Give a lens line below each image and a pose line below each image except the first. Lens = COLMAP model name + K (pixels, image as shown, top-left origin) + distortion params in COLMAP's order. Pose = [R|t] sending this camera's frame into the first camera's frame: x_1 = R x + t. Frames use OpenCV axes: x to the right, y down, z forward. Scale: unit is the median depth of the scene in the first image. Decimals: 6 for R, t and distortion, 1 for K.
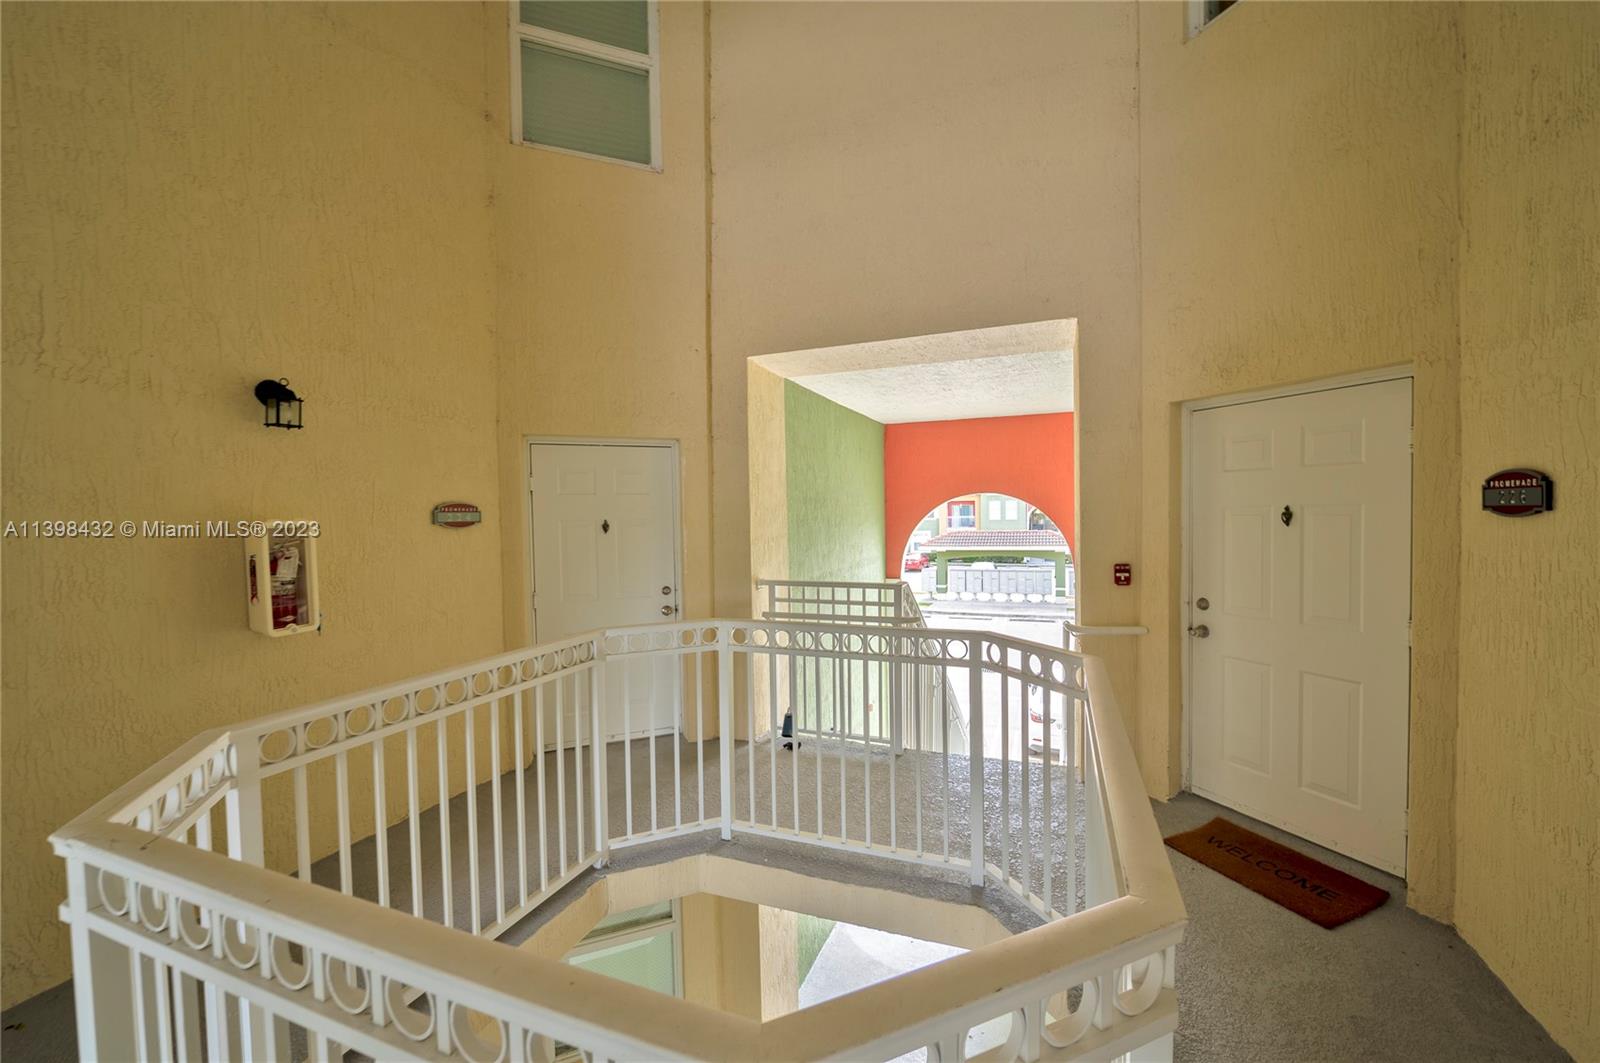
lens RADIAL K [[640.5, 0, 791.0], [0, 640.5, 533.0], [0, 0, 1]] dist [-0.011380, -0.000303]
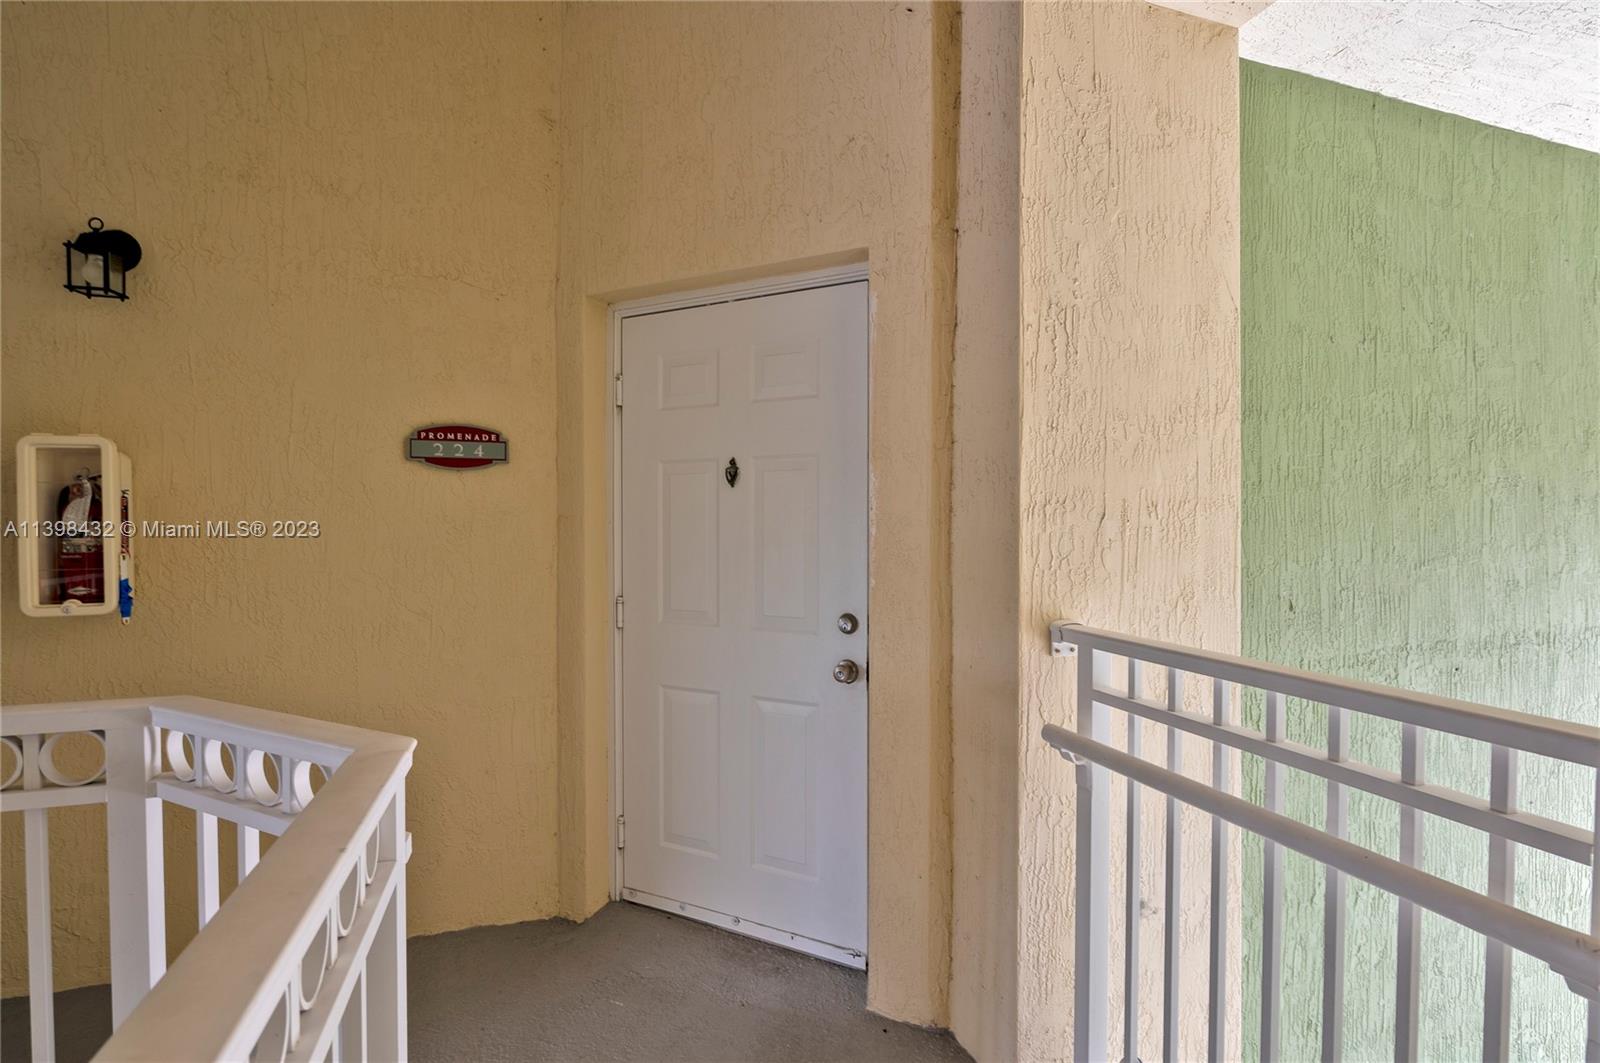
lens RADIAL K [[745.8, 0, 800.0], [0, 745.8, 531.5], [0, 0, 1]] dist [-0.008852, 0.000034]
pose [[0.655130, 0.025256, -0.755094, 0.160775], [-0.035759, 0.999358, 0.002402, 0.031208], [0.754670, 0.025428, 0.655612, 0.692192]]
